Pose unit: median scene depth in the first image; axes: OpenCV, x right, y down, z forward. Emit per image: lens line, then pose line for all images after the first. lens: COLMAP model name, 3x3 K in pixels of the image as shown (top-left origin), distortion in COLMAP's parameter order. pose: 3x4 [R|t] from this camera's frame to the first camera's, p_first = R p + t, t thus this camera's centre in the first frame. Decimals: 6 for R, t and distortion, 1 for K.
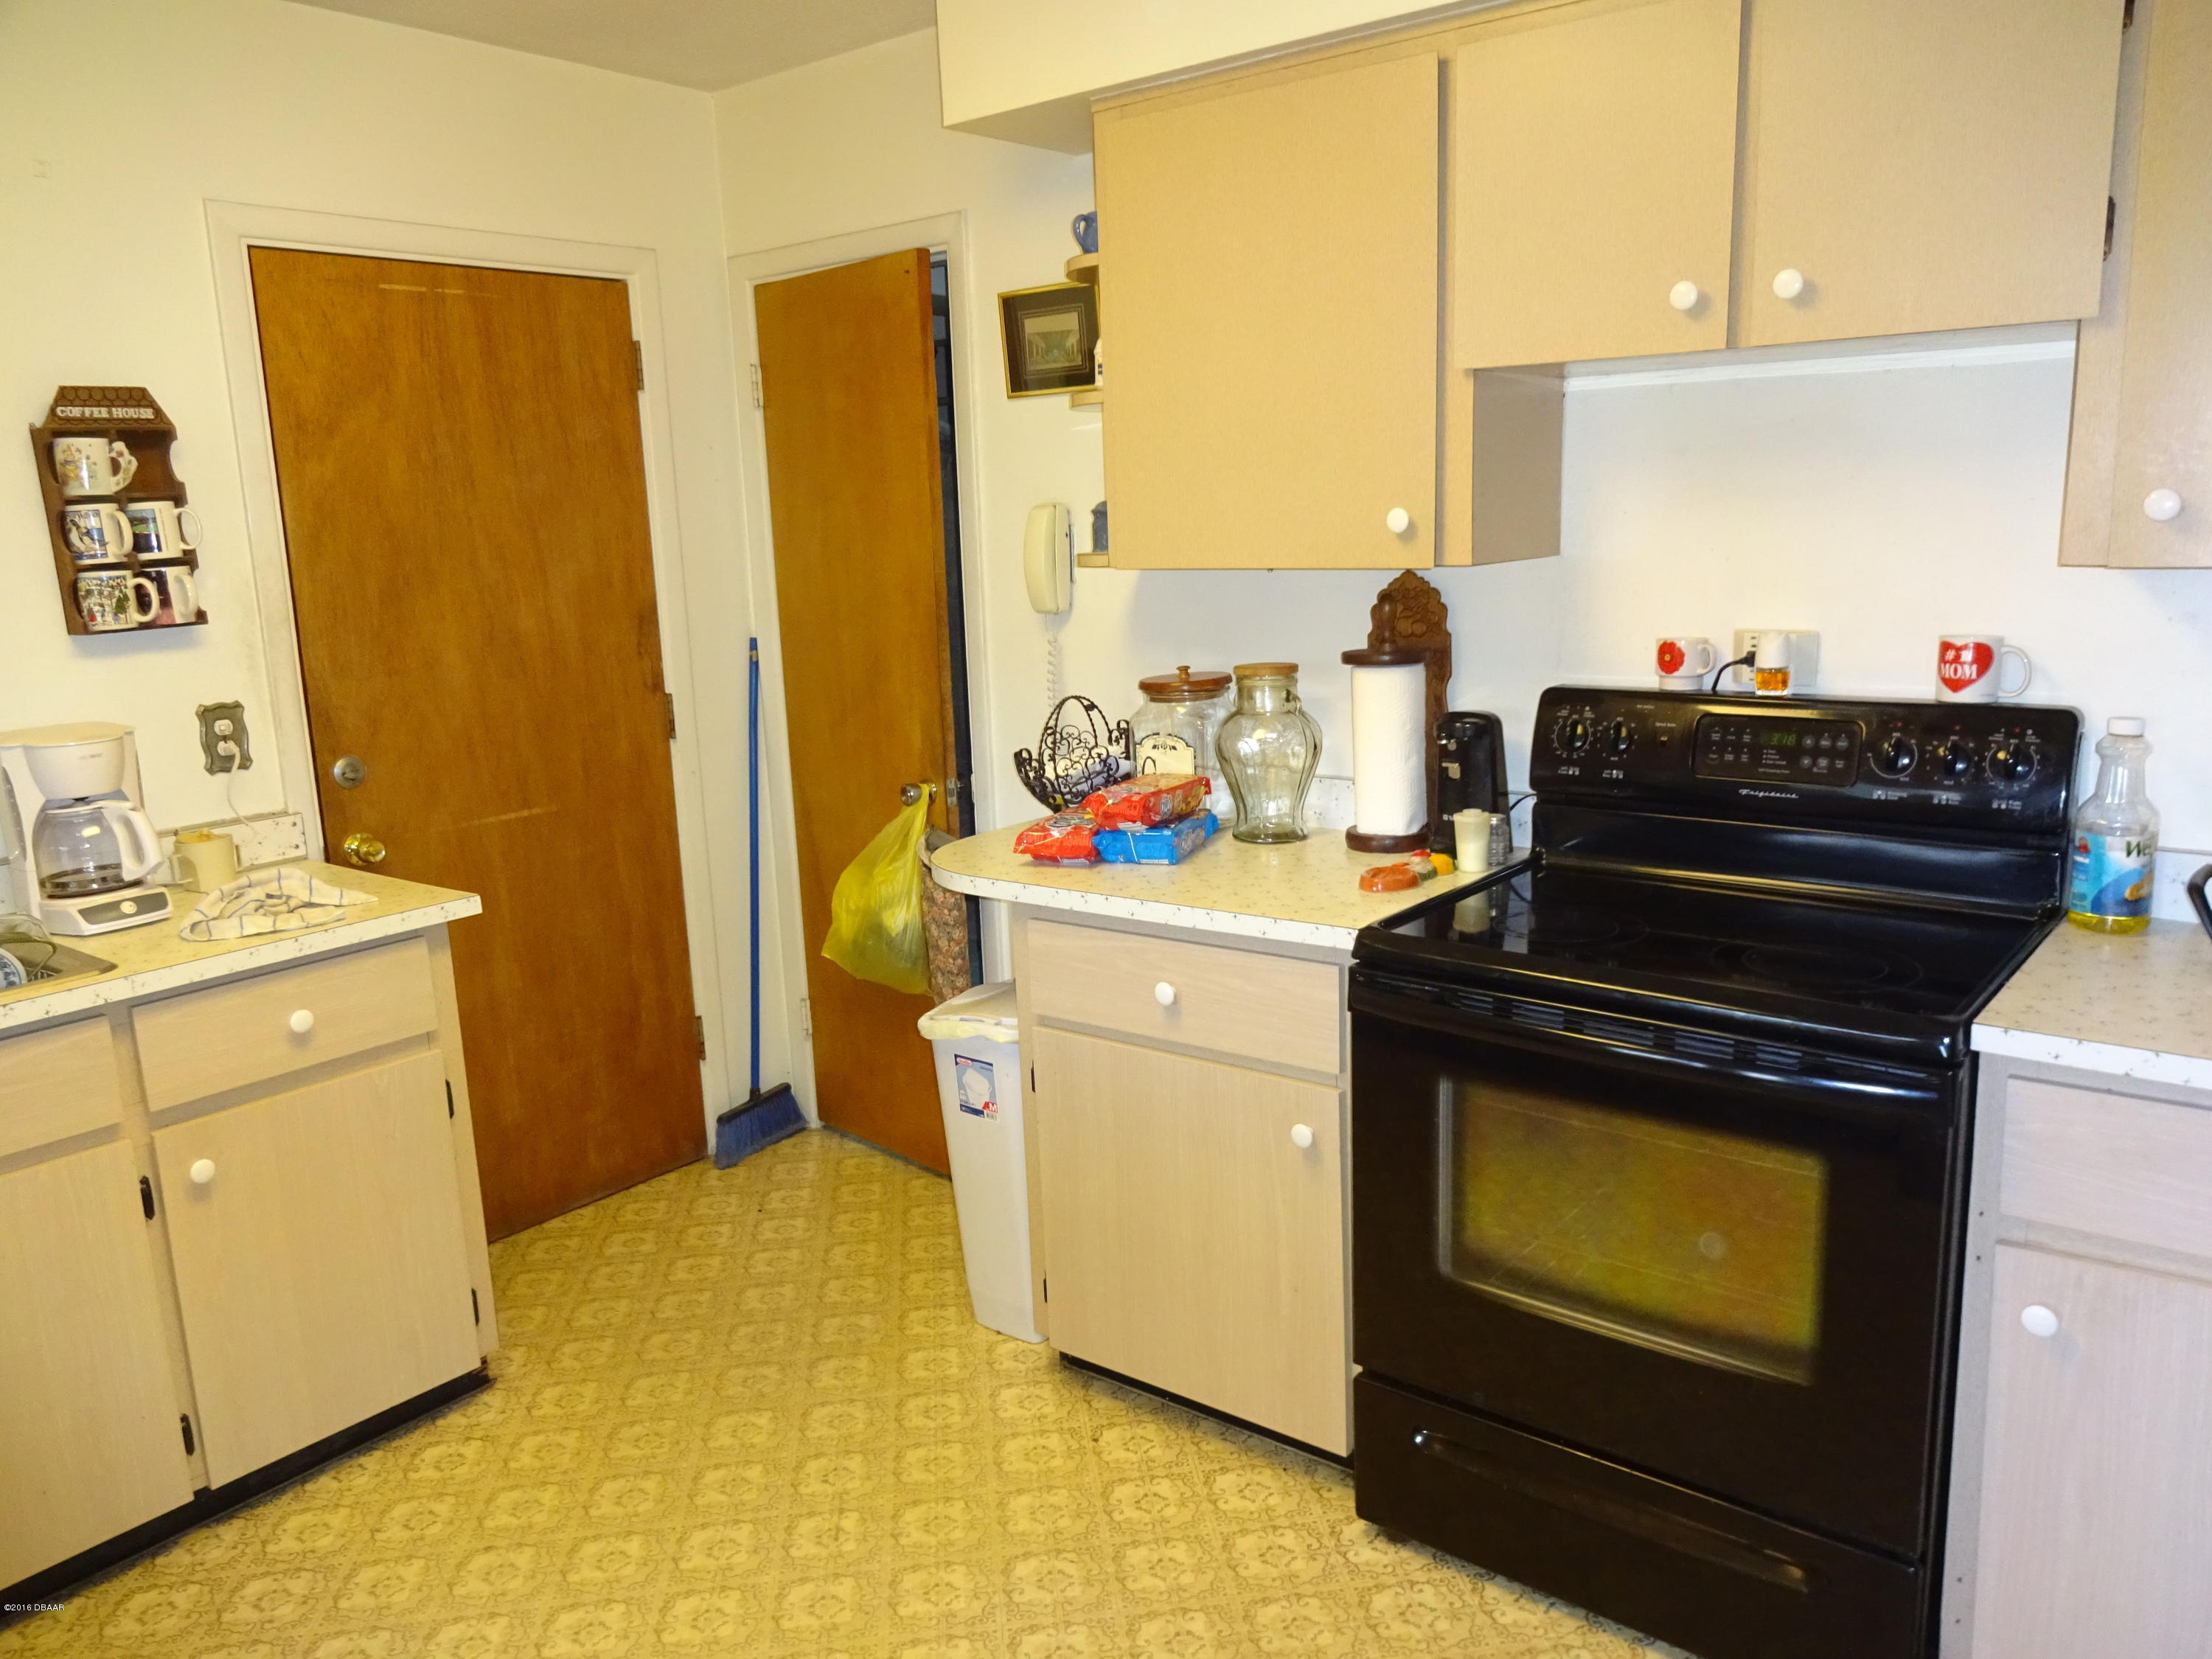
lens RADIAL K [[1638.6, 0, 1106.0], [0, 1638.6, 829.5], [0, 0, 1]] dist [0.032575, 0.001292]
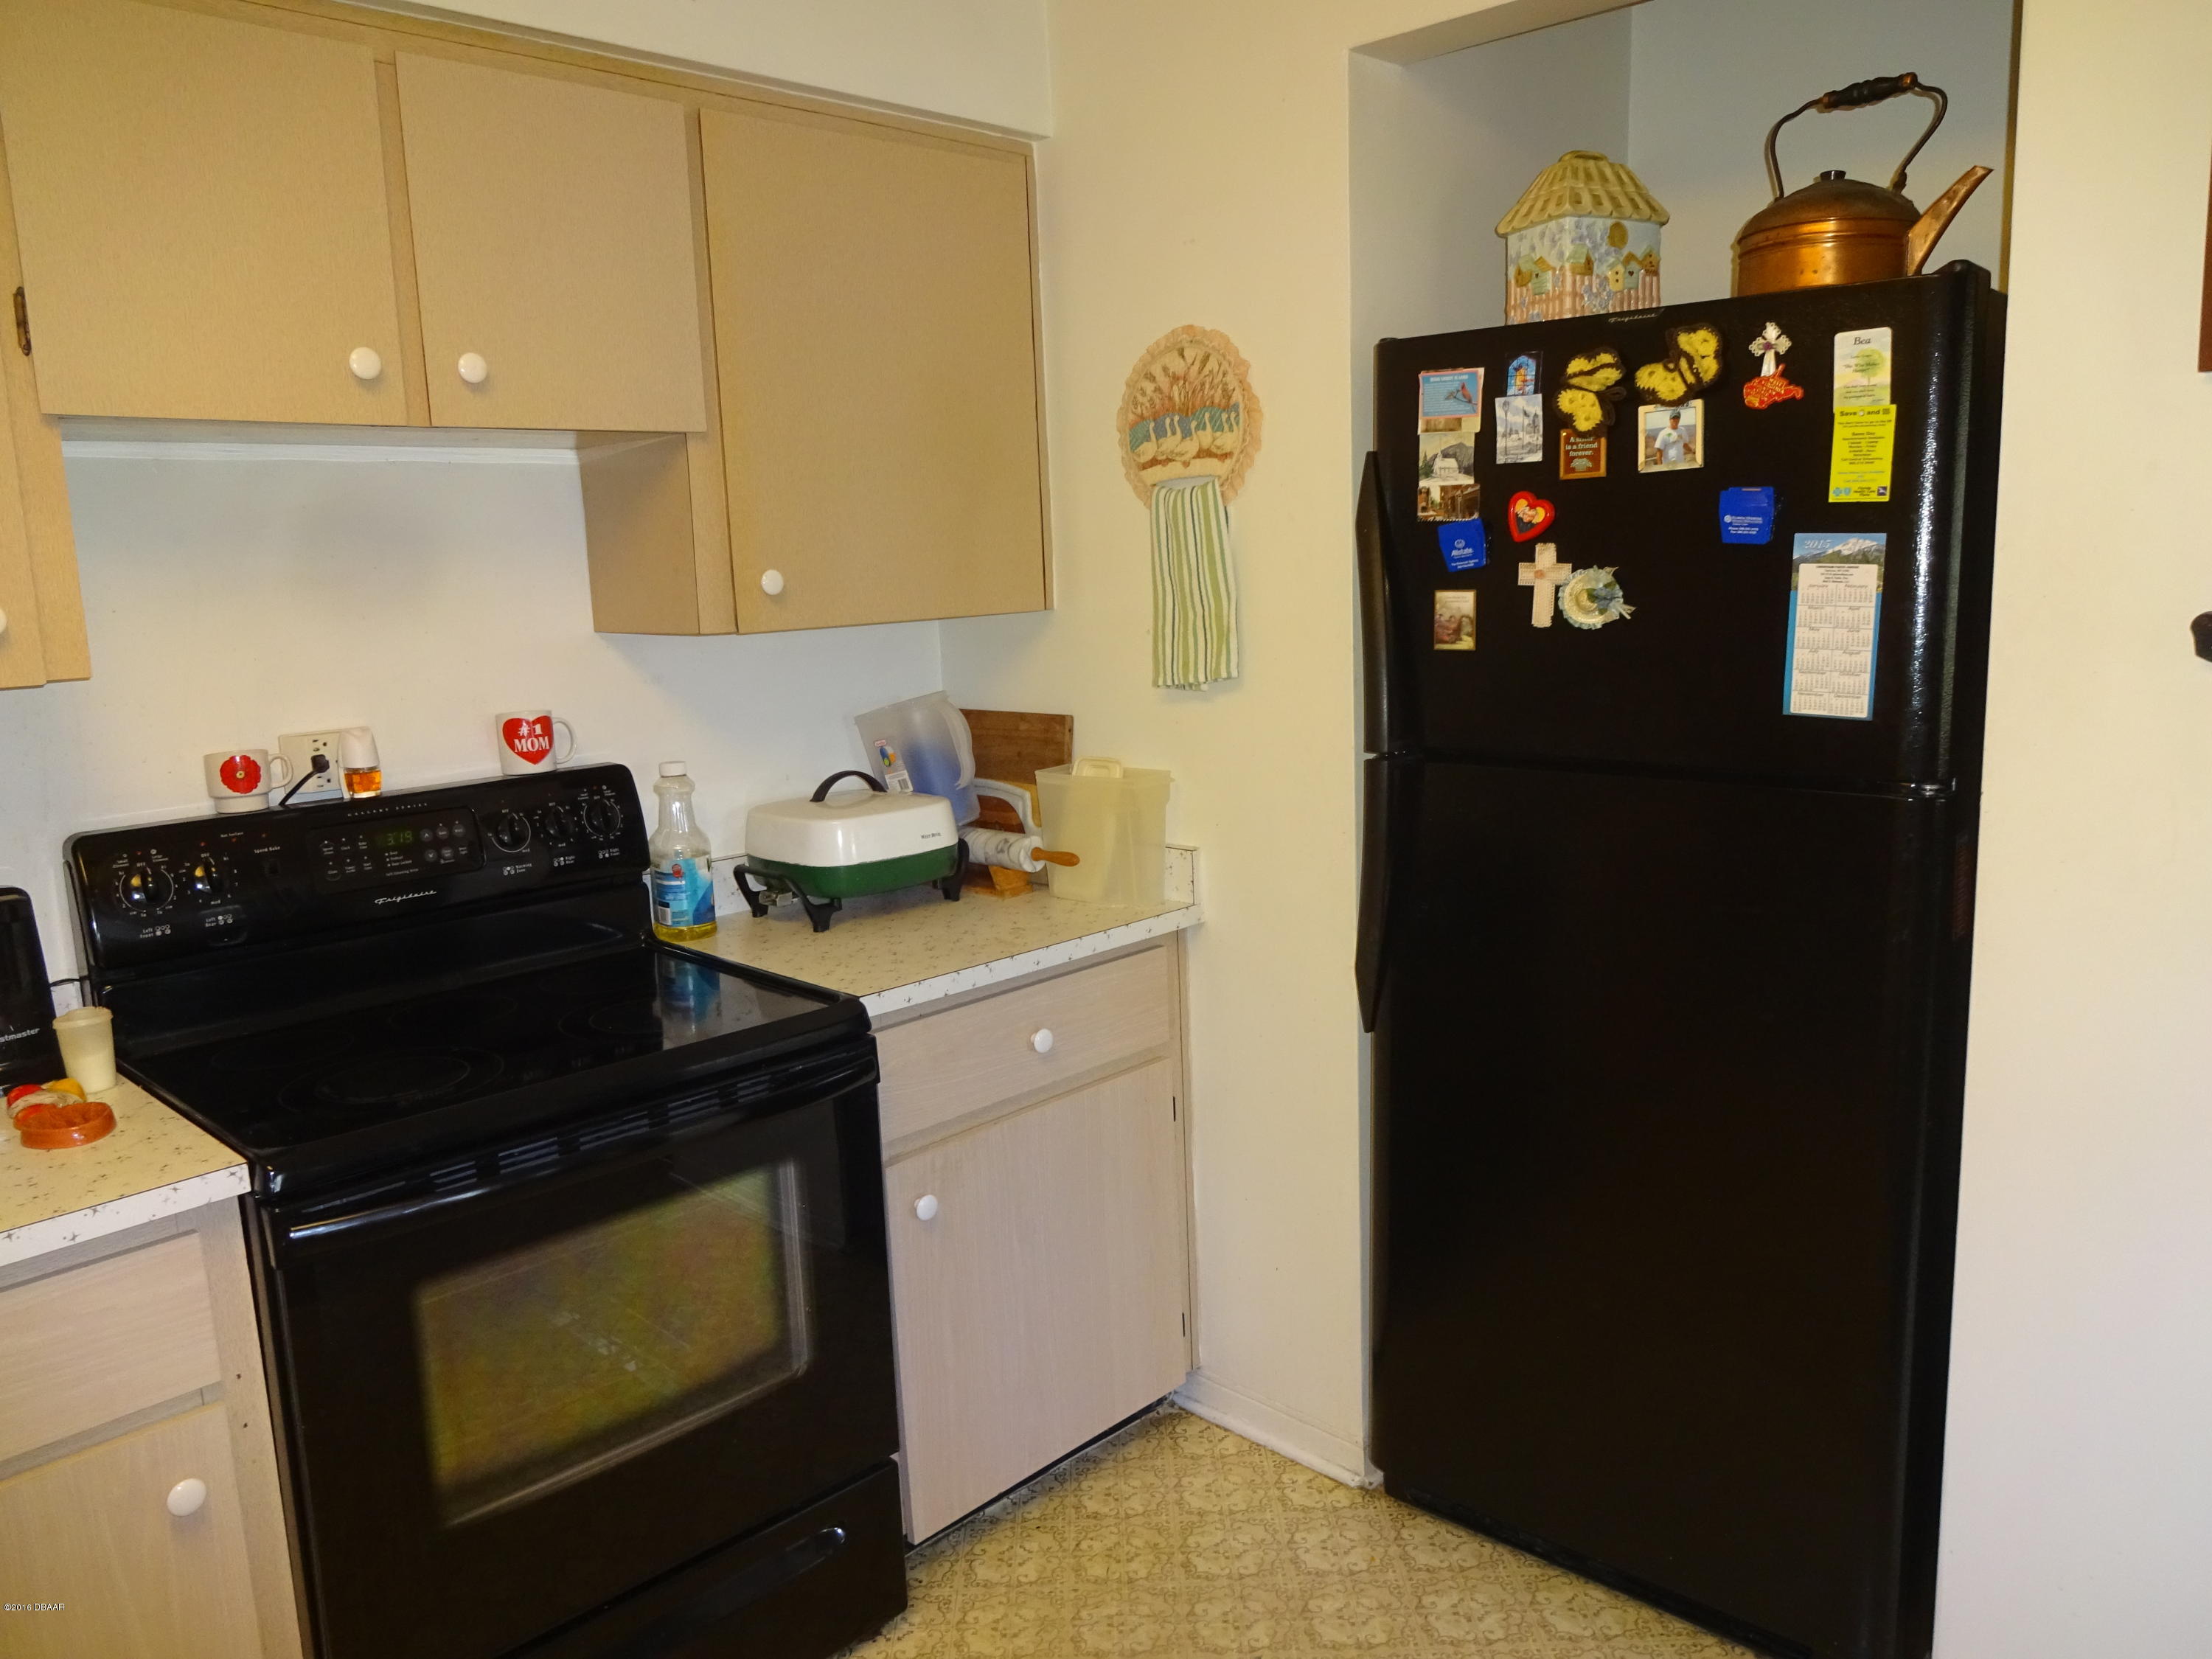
lens RADIAL K [[1647.7, 0, 1106.0], [0, 1647.7, 829.5], [0, 0, 1]] dist [-0.002754, -0.000470]
pose [[0.138790, -0.138932, 0.980528, -0.459109], [0.234909, 0.966471, 0.103689, -0.061635], [-0.962058, 0.215944, 0.166773, 0.440428]]
